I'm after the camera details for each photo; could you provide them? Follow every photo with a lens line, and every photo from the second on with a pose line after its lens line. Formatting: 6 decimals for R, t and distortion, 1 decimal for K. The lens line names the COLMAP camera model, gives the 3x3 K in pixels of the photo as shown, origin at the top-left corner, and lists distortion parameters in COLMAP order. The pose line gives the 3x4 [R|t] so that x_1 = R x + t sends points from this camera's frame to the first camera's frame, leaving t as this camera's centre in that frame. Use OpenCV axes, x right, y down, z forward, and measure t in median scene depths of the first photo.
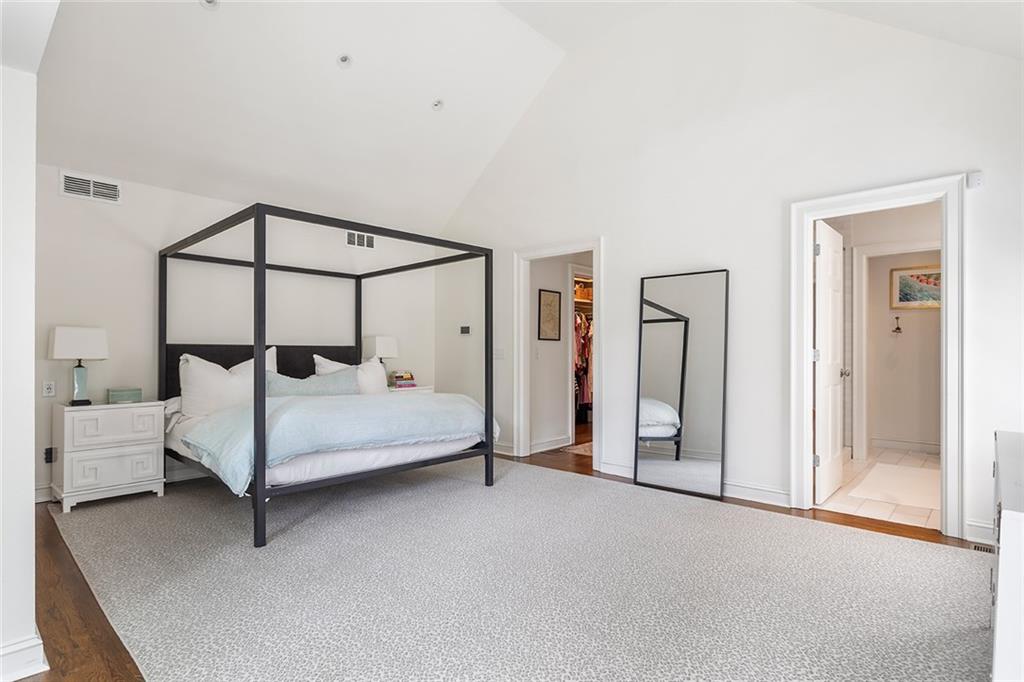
lens RADIAL K [[521.2, 0, 511.2], [0, 521.2, 347.2], [0, 0, 1]] dist [0.002974, 0.000340]
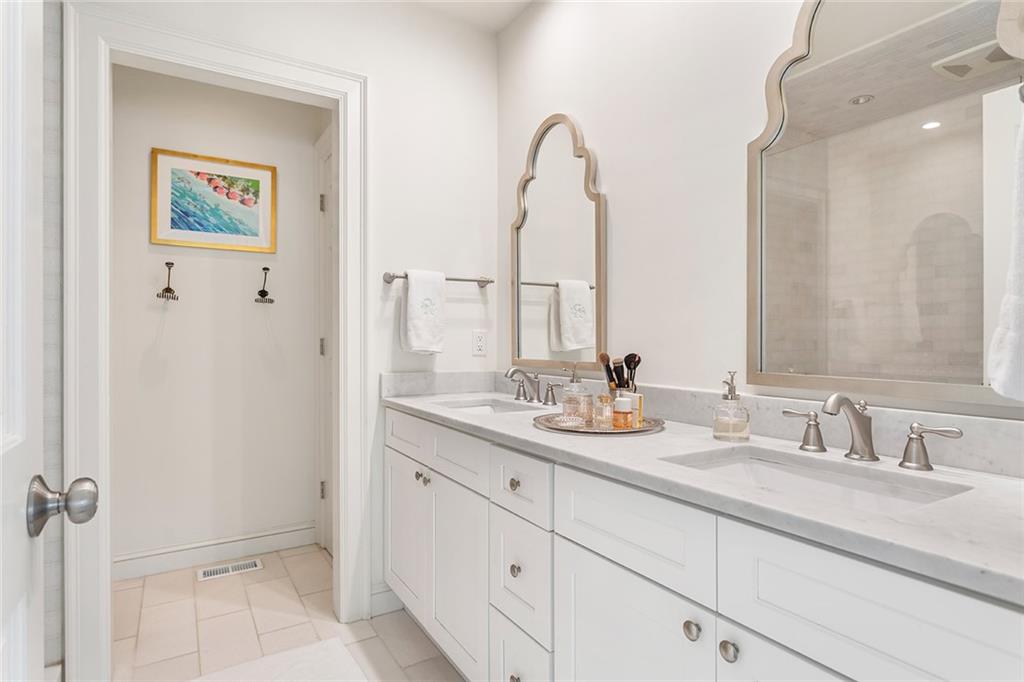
lens RADIAL K [[549.1, 0, 511.1], [0, 549.1, 339.8], [0, 0, 1]] dist [-0.000669, -0.000041]
pose [[0.267521, -0.008494, 0.963515, 0.385807], [-0.003713, 0.999945, 0.009846, -0.000496], [-0.963545, -0.006211, 0.267474, 0.615862]]
